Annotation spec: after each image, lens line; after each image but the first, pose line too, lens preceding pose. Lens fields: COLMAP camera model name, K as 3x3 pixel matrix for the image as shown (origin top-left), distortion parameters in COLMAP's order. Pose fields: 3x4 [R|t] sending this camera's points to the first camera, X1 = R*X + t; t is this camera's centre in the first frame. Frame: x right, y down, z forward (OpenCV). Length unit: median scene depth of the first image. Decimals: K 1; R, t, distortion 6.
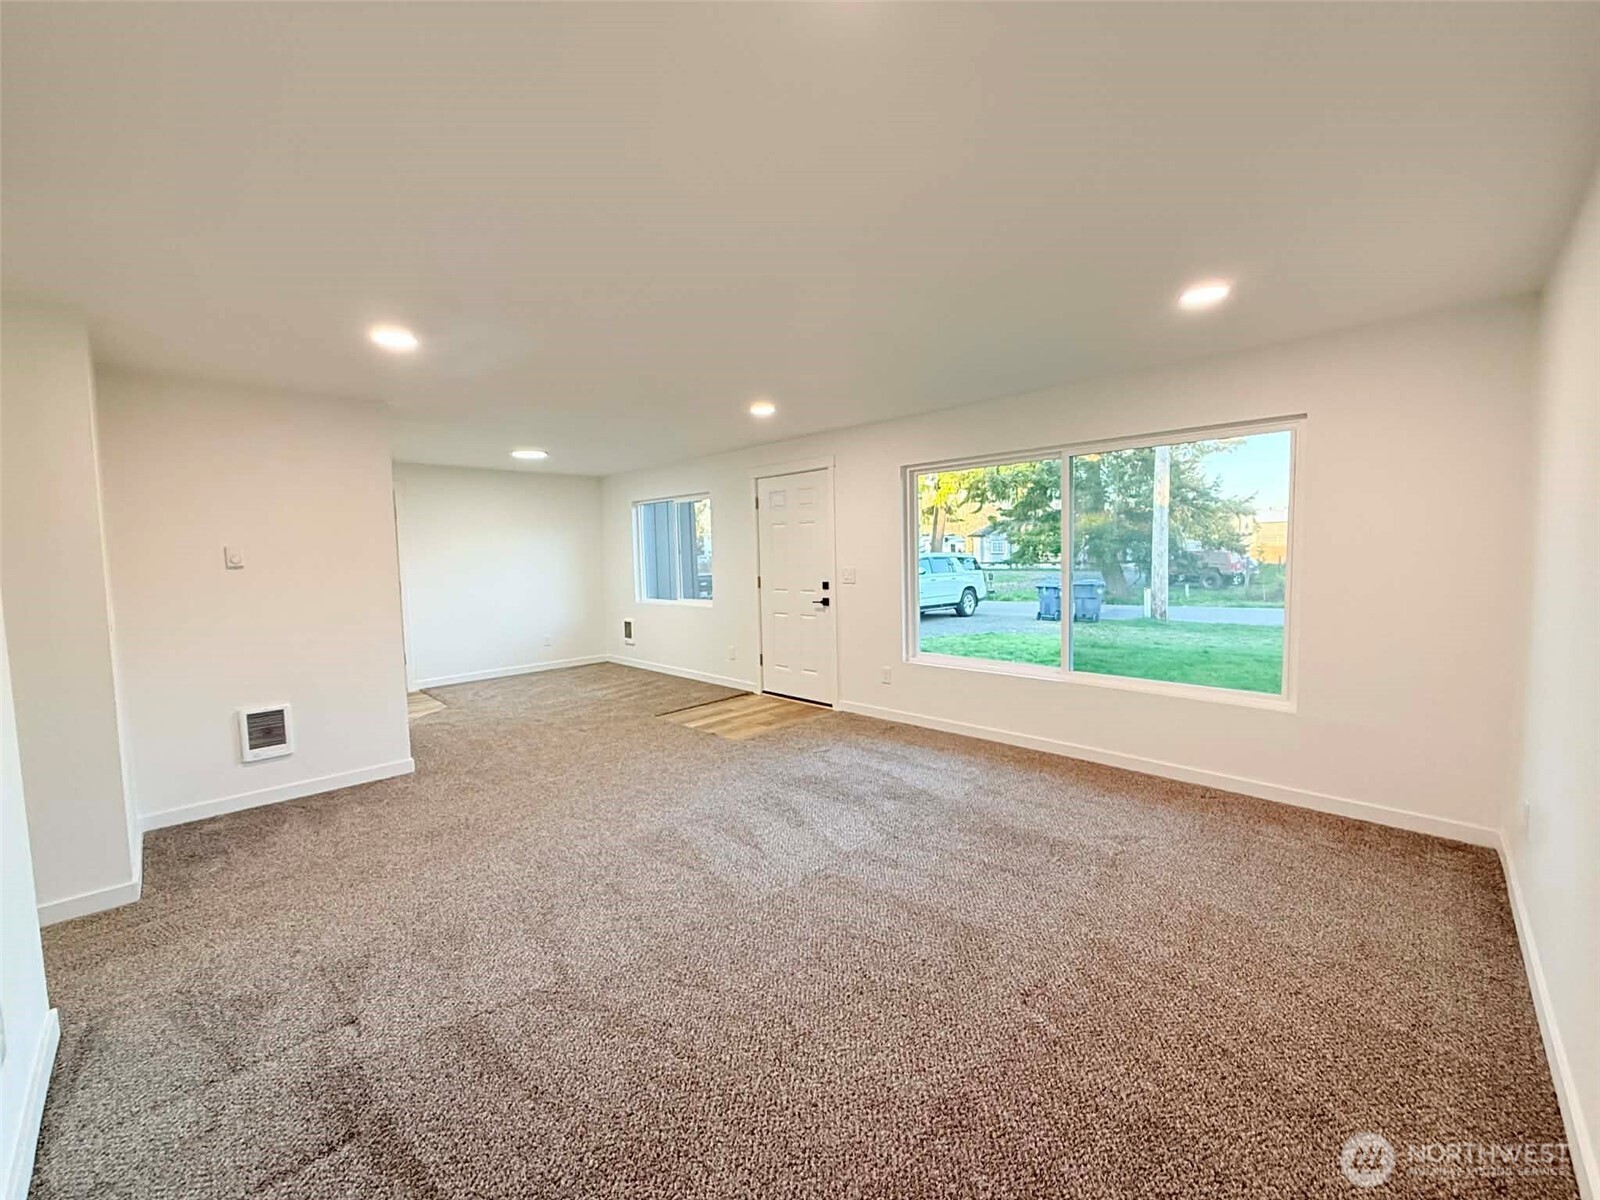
lens RADIAL K [[634.9, 0, 800.0], [0, 634.9, 600.0], [0, 0, 1]] dist [-0.001320, 0.000060]
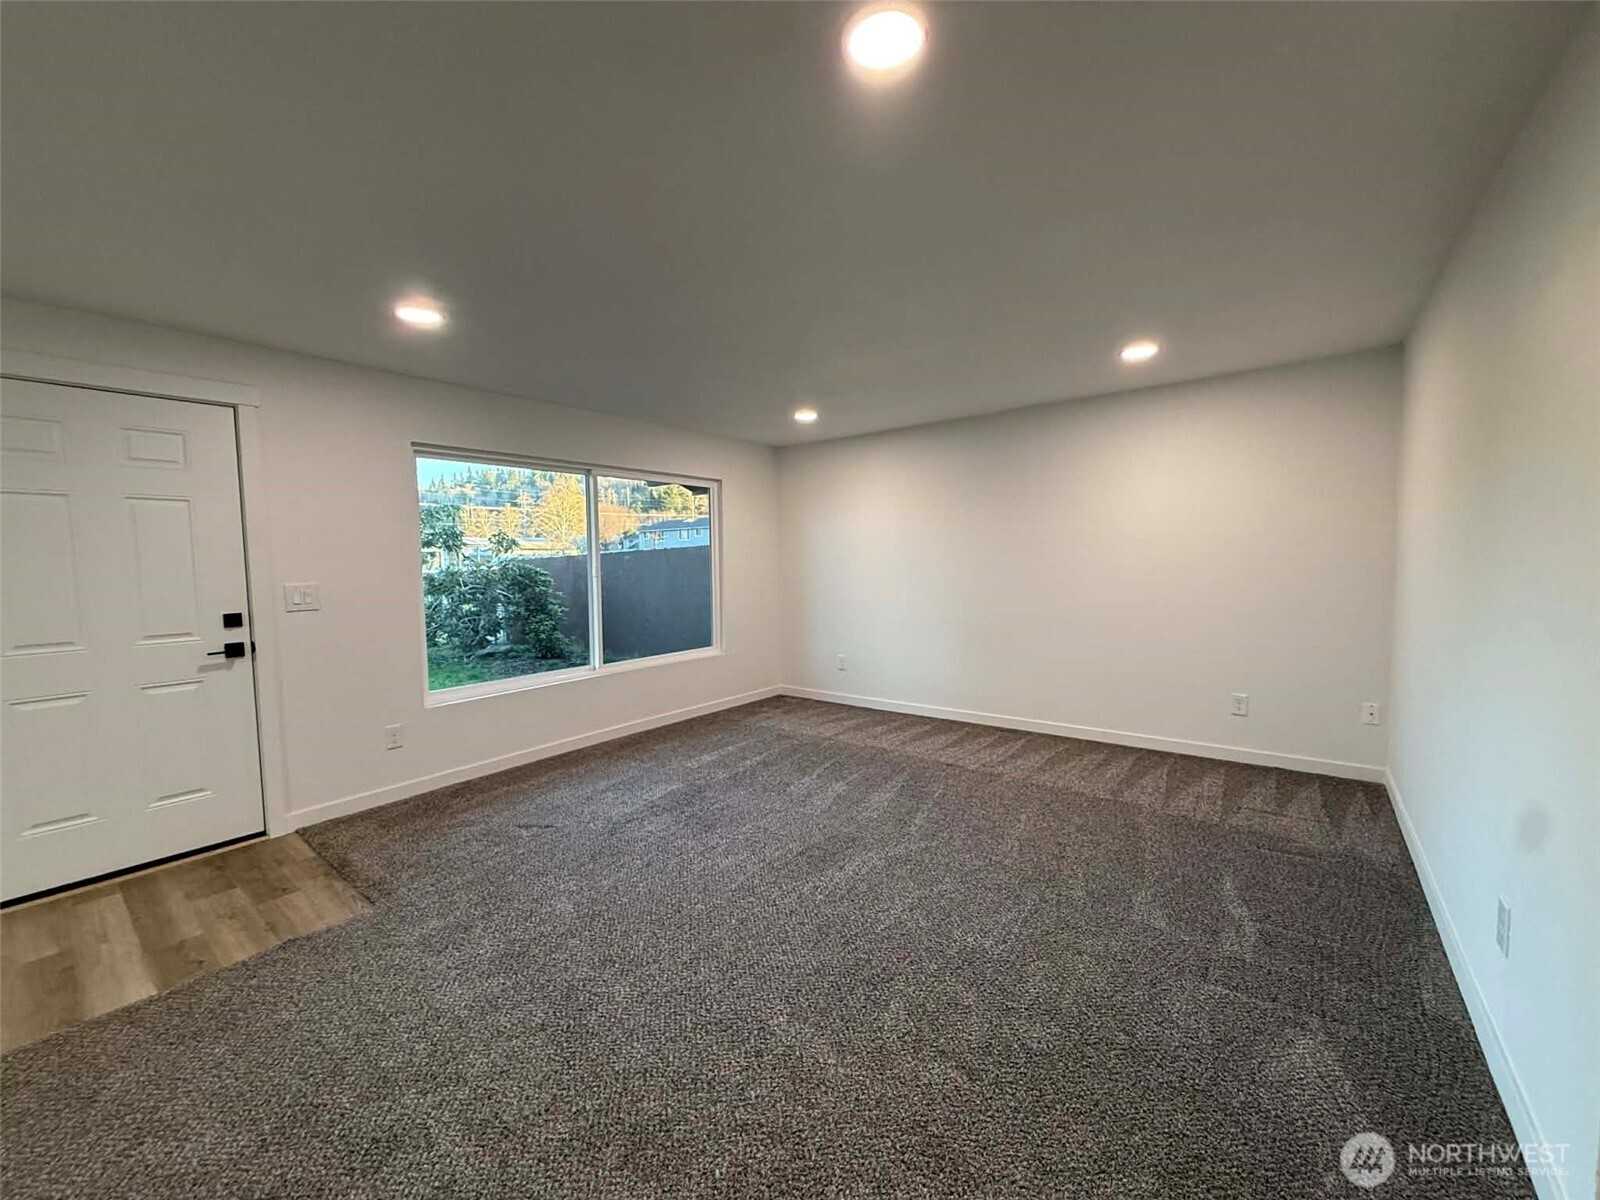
lens RADIAL K [[634.9, 0, 800.0], [0, 634.9, 600.0], [0, 0, 1]] dist [-0.001320, 0.000060]
pose [[-0.119527, -0.041595, 0.991959, -0.603288], [0.093802, 0.994180, 0.052991, -0.025428], [-0.988390, 0.099382, -0.114929, 0.631532]]
